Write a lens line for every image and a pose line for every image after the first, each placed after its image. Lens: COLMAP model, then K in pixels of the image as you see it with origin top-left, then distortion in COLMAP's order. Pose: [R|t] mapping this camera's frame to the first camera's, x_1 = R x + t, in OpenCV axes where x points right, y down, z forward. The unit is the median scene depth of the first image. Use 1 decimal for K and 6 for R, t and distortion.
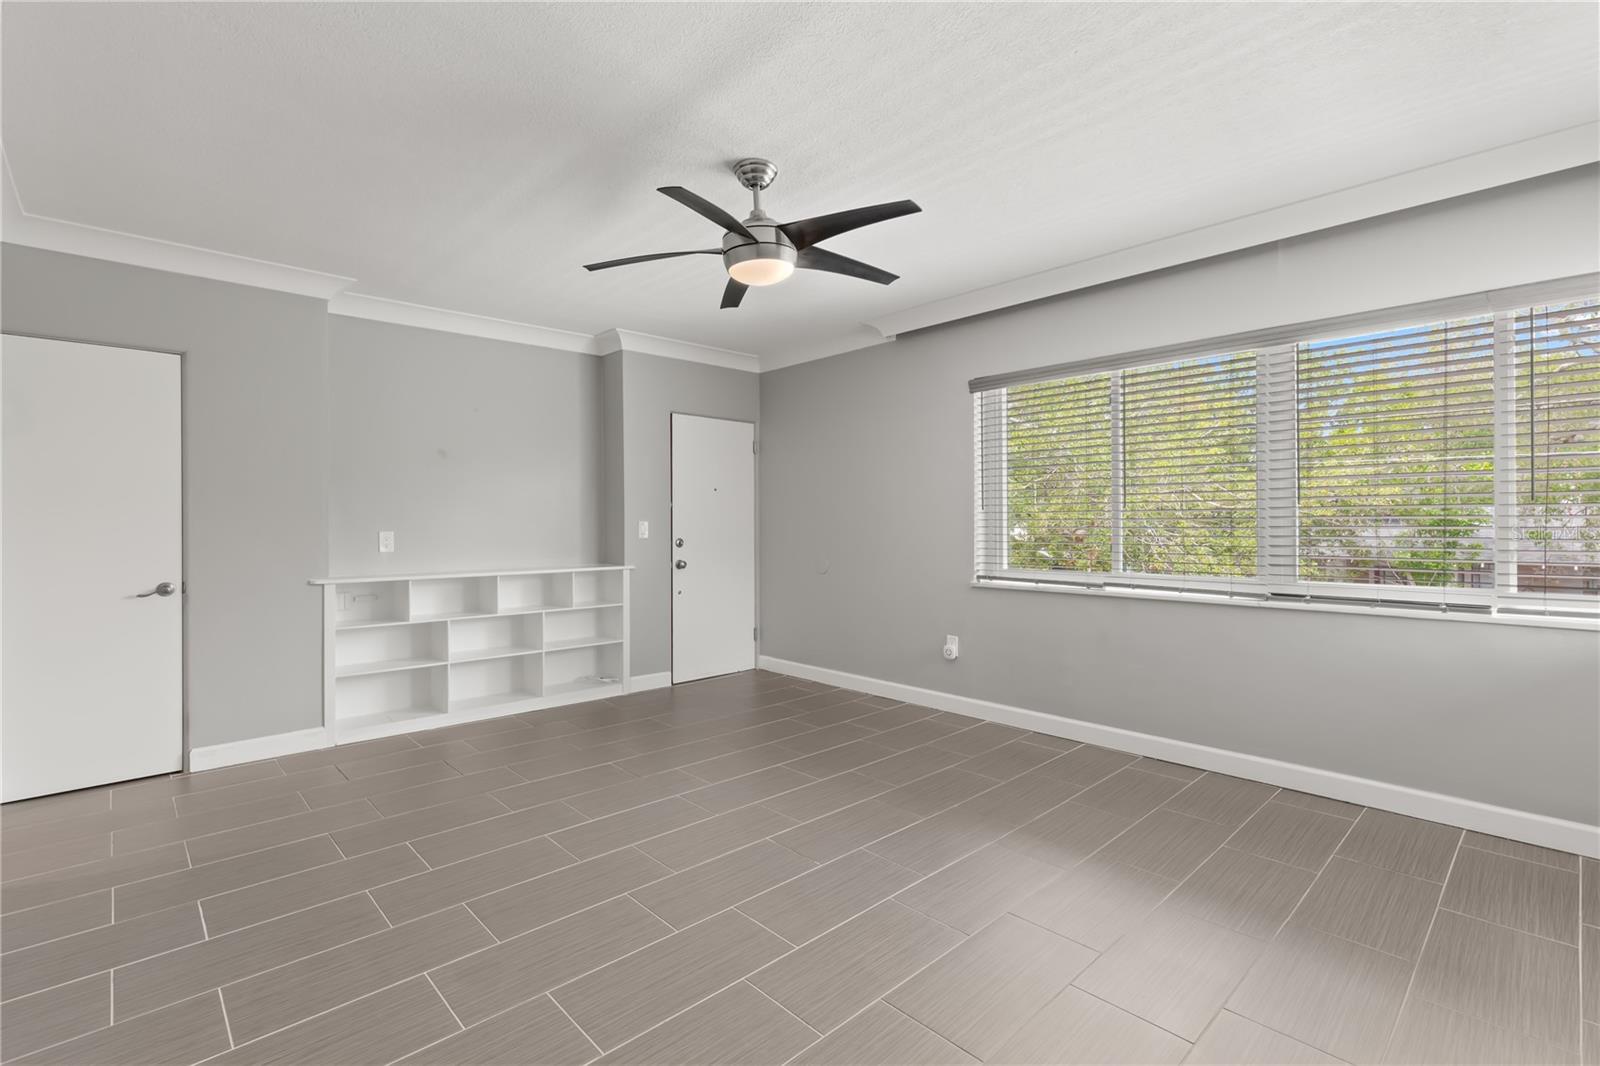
lens RADIAL K [[731.2, 0, 804.1], [0, 731.2, 518.9], [0, 0, 1]] dist [0.002782, 0.001013]
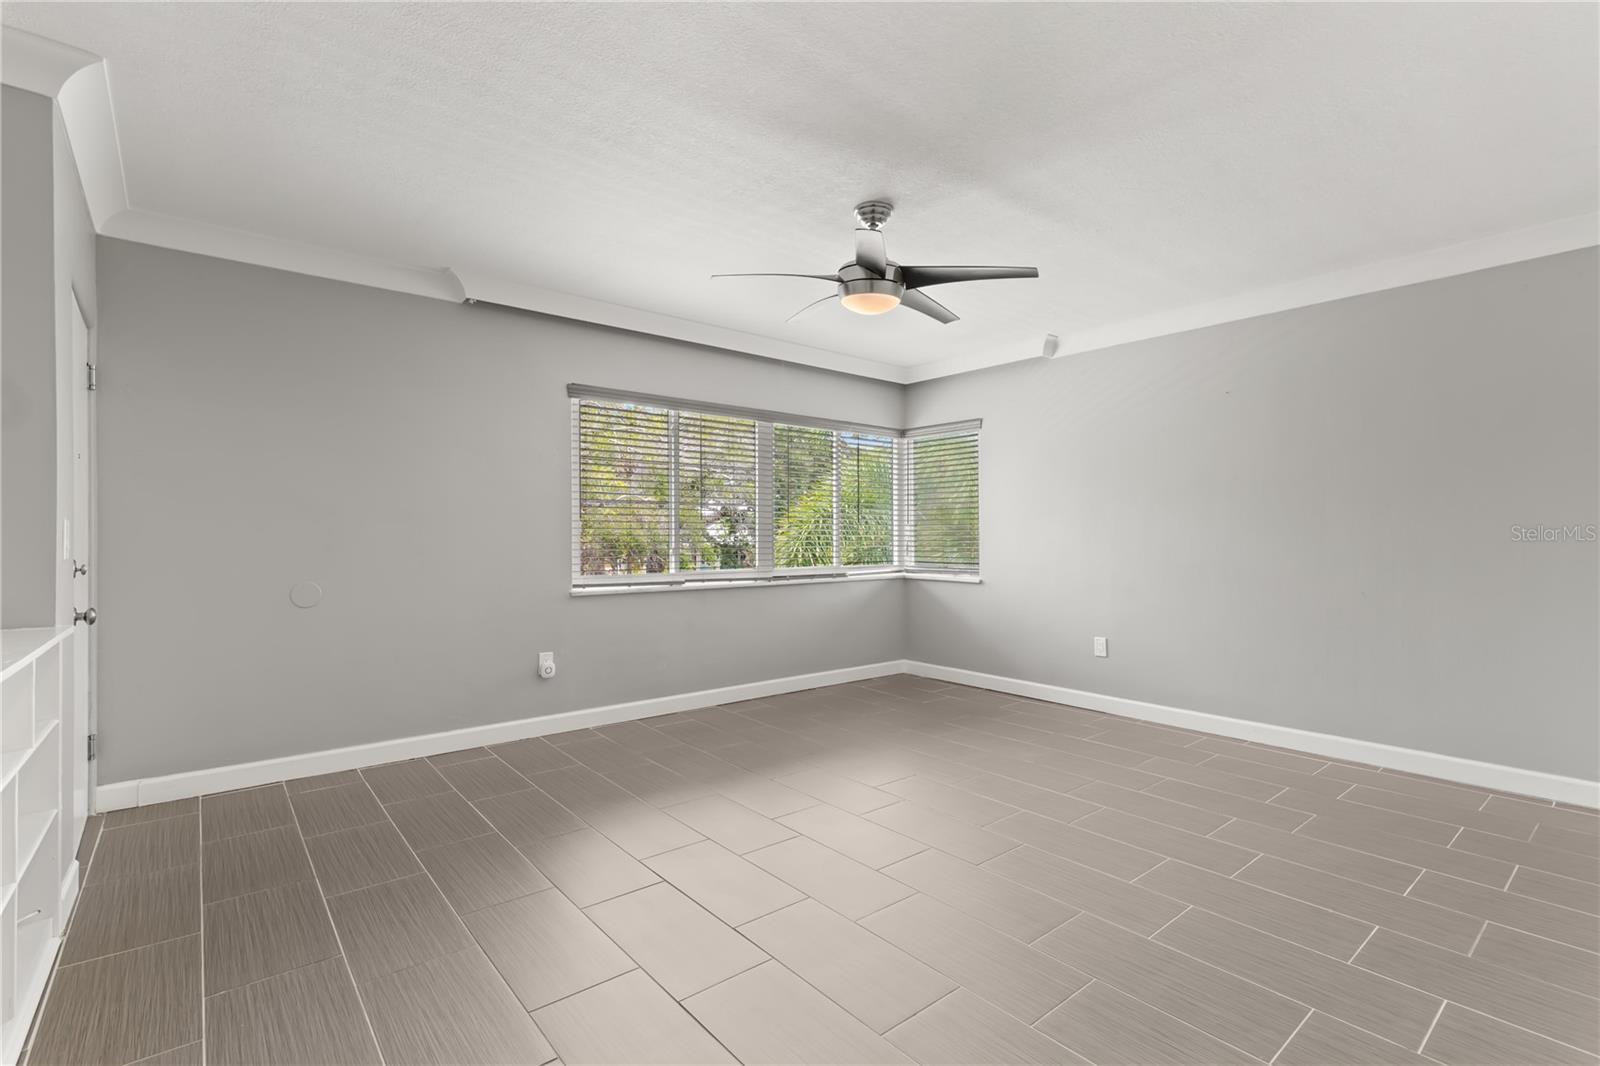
lens RADIAL K [[731.2, 0, 790.3], [0, 731.2, 540.4], [0, 0, 1]] dist [0.002782, 0.001013]
pose [[0.066634, 0.000292, 0.997777, -0.812319], [-0.003439, 0.999994, -0.000063, 0.019264], [-0.997772, -0.003427, 0.066635, 0.725288]]
